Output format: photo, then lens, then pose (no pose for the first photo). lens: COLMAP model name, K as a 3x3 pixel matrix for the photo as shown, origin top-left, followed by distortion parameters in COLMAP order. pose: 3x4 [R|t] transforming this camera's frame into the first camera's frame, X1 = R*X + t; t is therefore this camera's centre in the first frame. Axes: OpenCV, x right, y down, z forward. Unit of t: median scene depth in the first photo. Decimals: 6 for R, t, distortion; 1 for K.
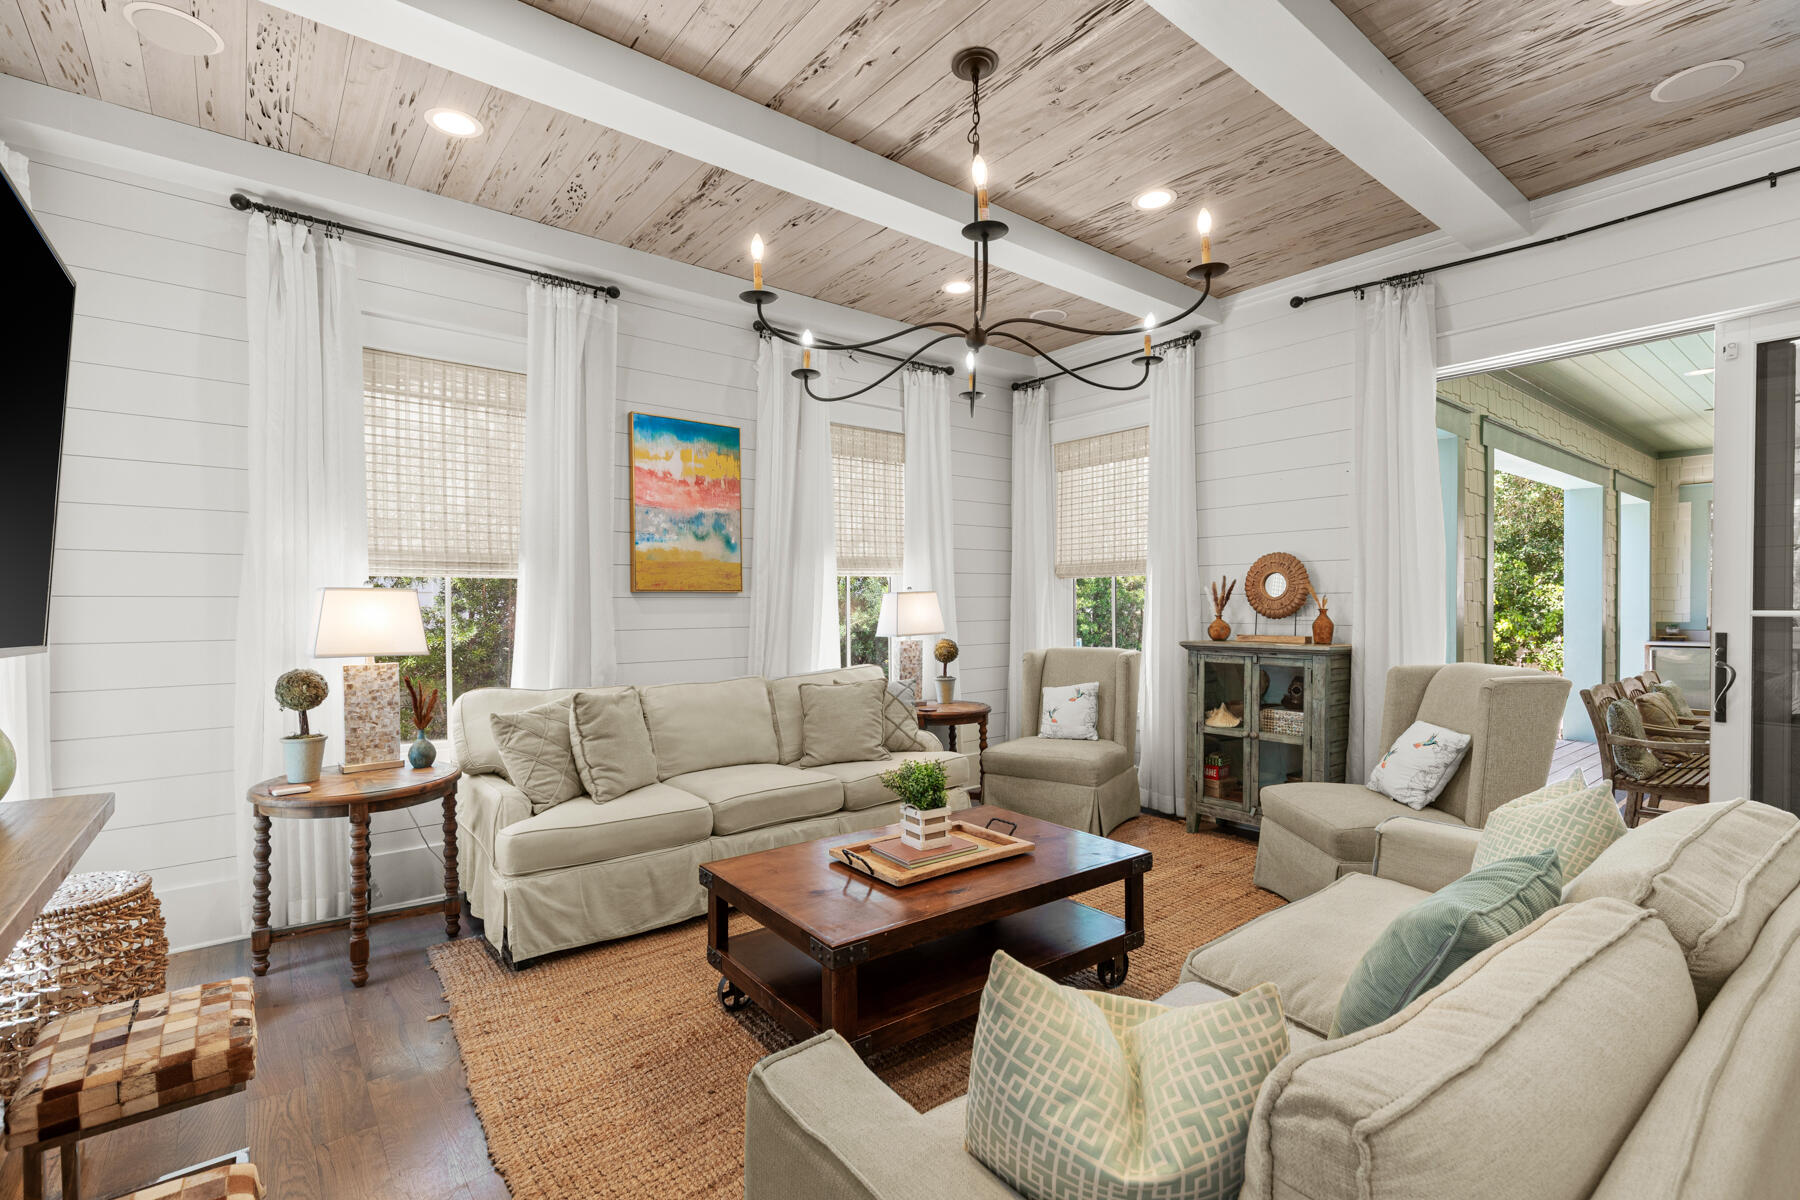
lens RADIAL K [[820.3, 0, 910.0], [0, 820.3, 616.3], [0, 0, 1]] dist [0.008442, -0.001519]
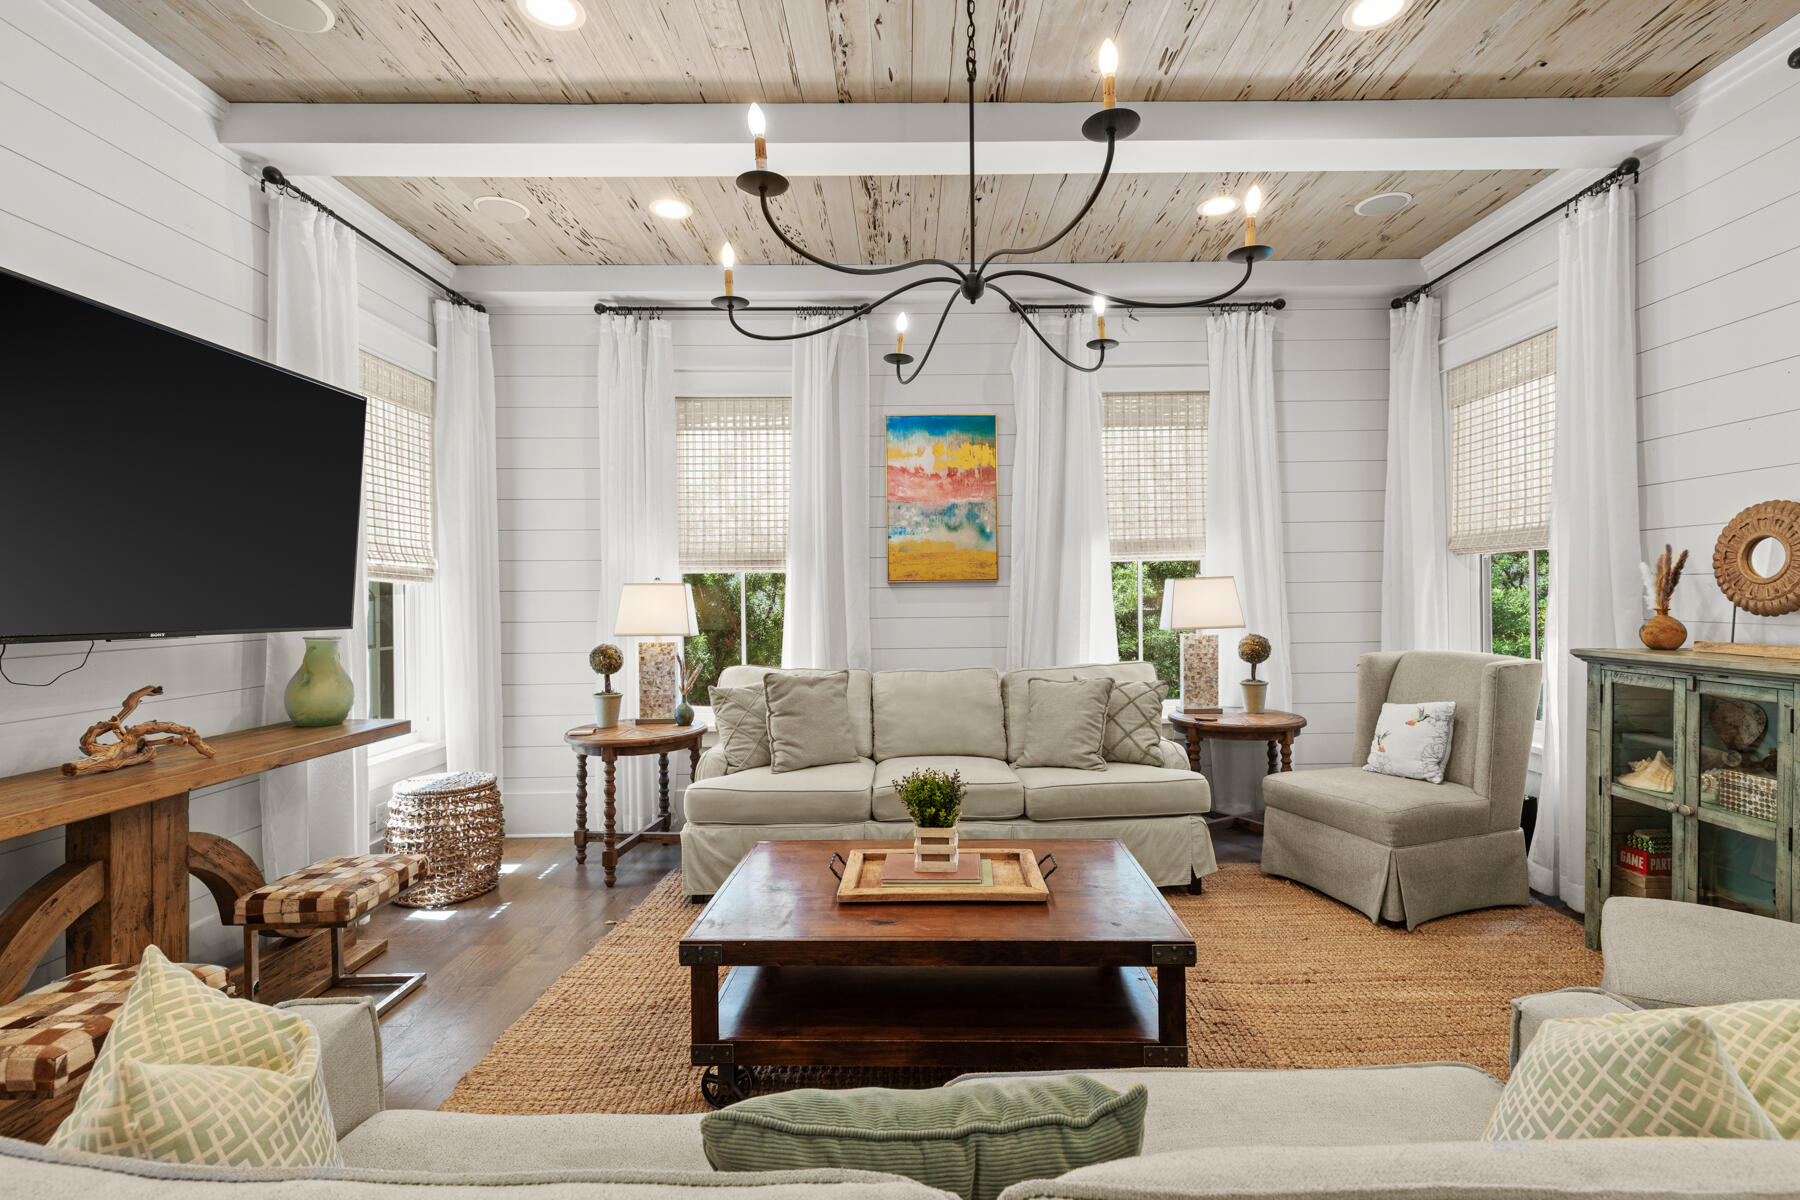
lens RADIAL K [[820.3, 0, 919.4], [0, 820.3, 598.4], [0, 0, 1]] dist [0.008442, -0.001519]
pose [[0.782812, 0.001359, -0.622257, 0.386593], [-0.002376, 0.999997, -0.000806, -0.008847], [0.622254, 0.002109, 0.782813, 0.198555]]
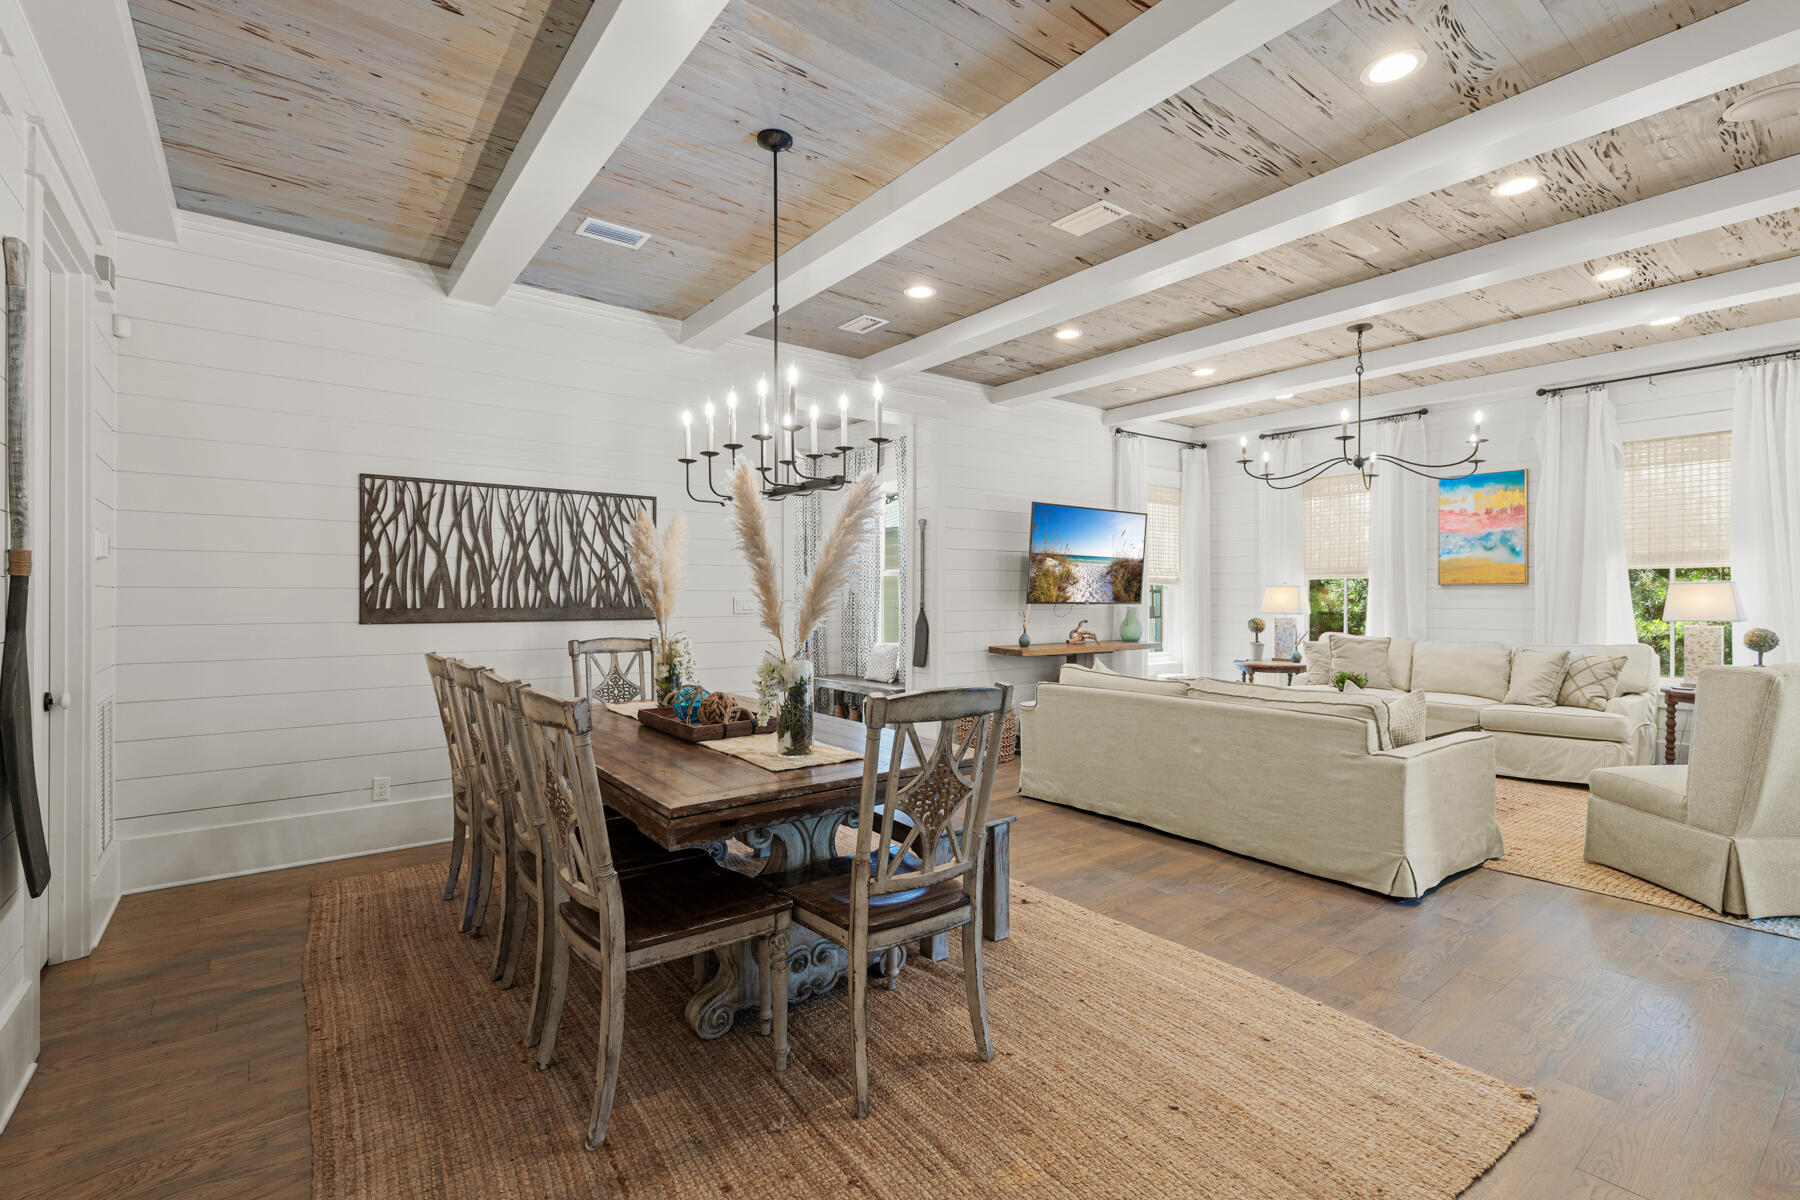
lens RADIAL K [[820.3, 0, 901.0], [0, 820.3, 593.9], [0, 0, 1]] dist [0.008442, -0.001519]
pose [[-0.026634, 0.007697, -0.999616, 1.441790], [-0.012267, 0.999893, 0.008026, -0.013338], [0.999570, 0.012476, -0.026537, -0.044916]]
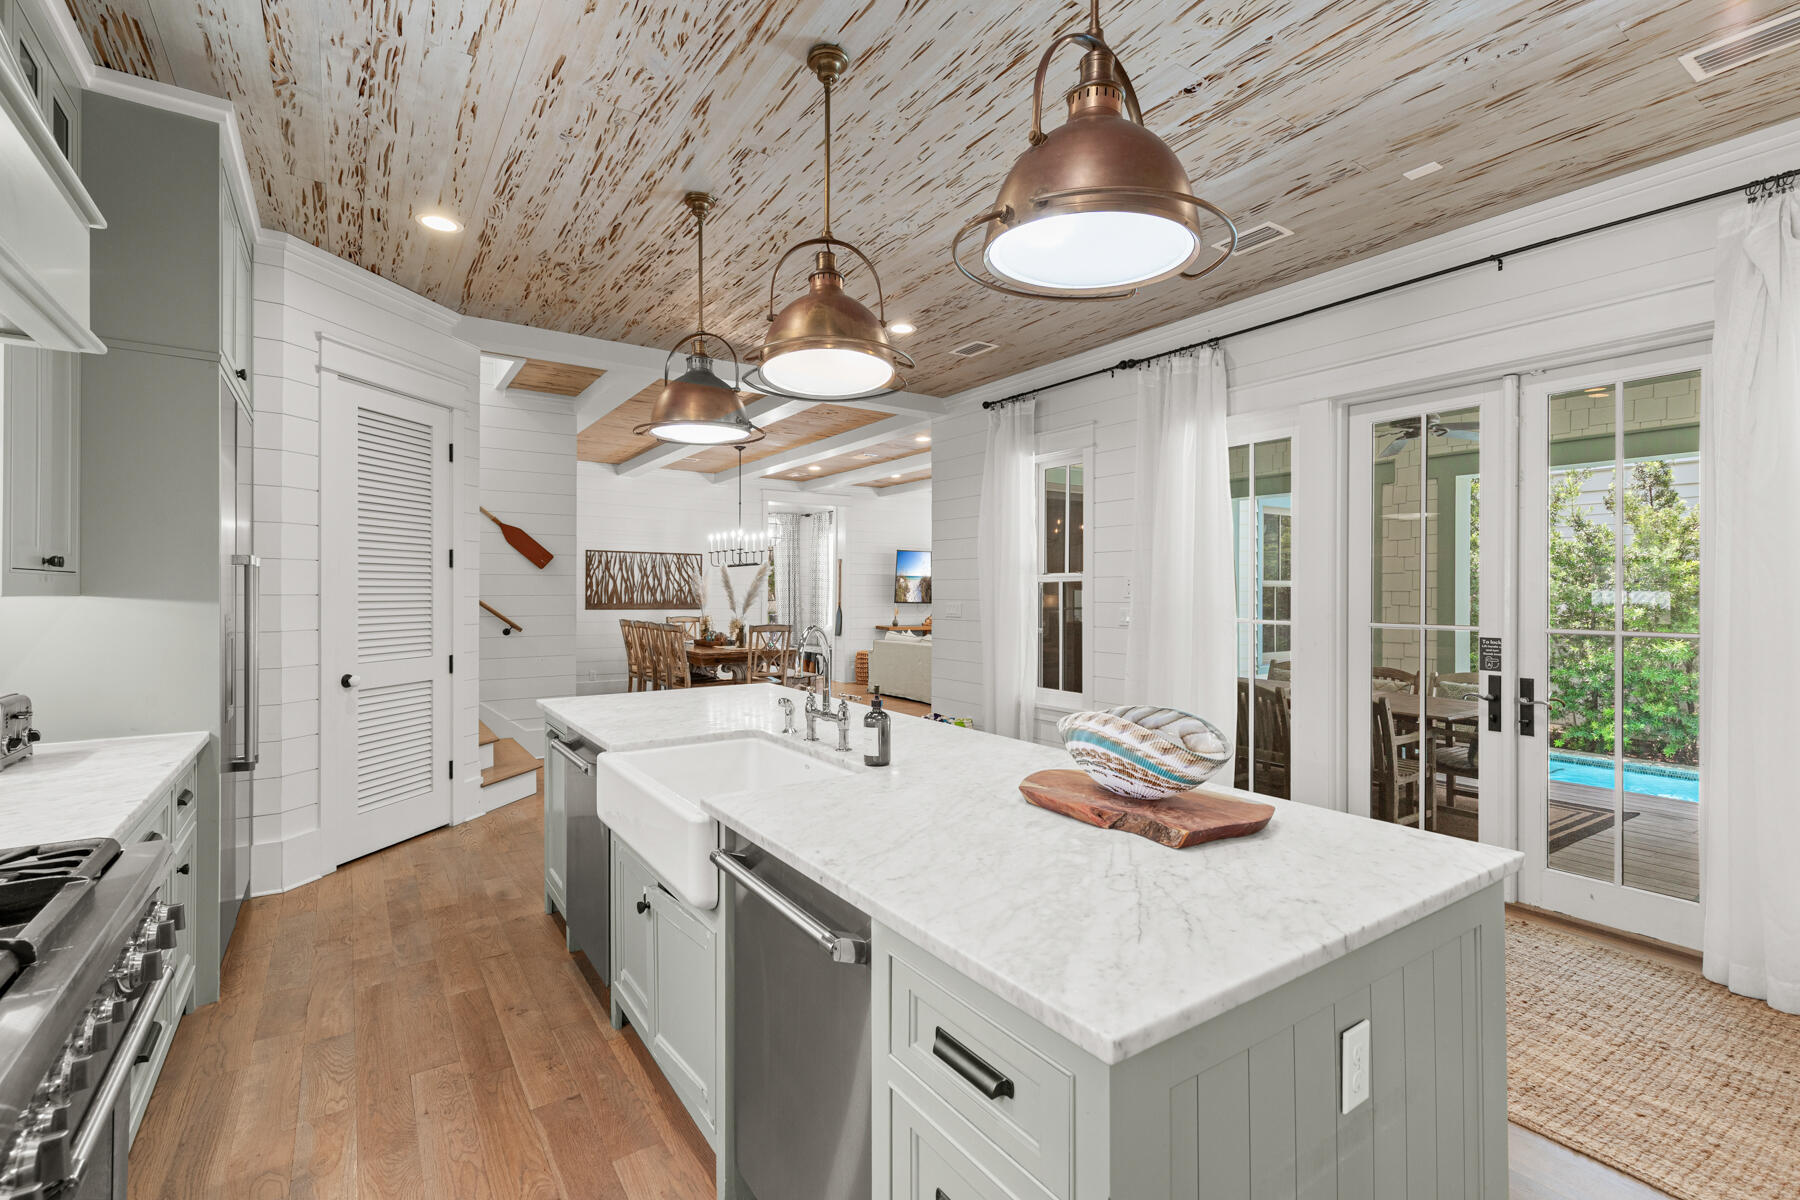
lens RADIAL K [[820.3, 0, 891.3], [0, 820.3, 591.4], [0, 0, 1]] dist [0.008442, -0.001519]
pose [[-0.099108, 0.008140, -0.995043, 2.940436], [-0.015186, 0.999838, 0.009692, -0.056939], [0.994961, 0.016071, -0.098969, 0.475511]]
